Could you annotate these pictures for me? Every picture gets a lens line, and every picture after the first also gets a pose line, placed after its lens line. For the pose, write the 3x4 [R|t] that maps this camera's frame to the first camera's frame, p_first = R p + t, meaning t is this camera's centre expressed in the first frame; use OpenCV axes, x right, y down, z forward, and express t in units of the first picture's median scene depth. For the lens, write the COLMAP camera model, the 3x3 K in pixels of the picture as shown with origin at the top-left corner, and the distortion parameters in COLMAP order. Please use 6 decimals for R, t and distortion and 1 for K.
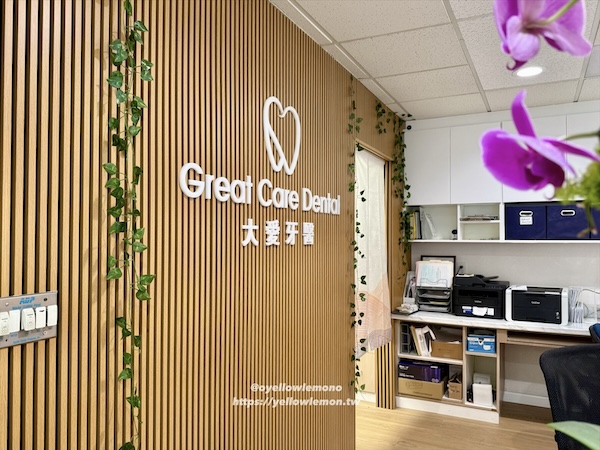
lens RADIAL K [[481.0, 0, 299.6], [0, 481.0, 225.4], [0, 0, 1]] dist [-0.000685, -0.000162]
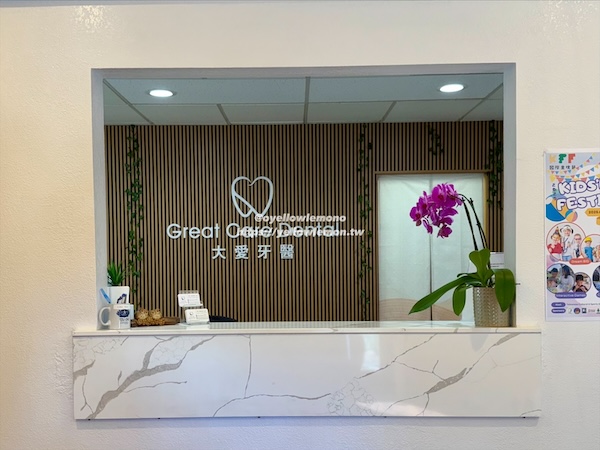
lens RADIAL K [[417.2, 0, 300.4], [0, 417.2, 225.7], [0, 0, 1]] dist [-0.000317, -0.000148]
pose [[0.440057, 0.016163, -0.897824, 1.543513], [0.036823, 0.998672, 0.036027, -0.140566], [0.897215, -0.048914, 0.438877, 0.547398]]
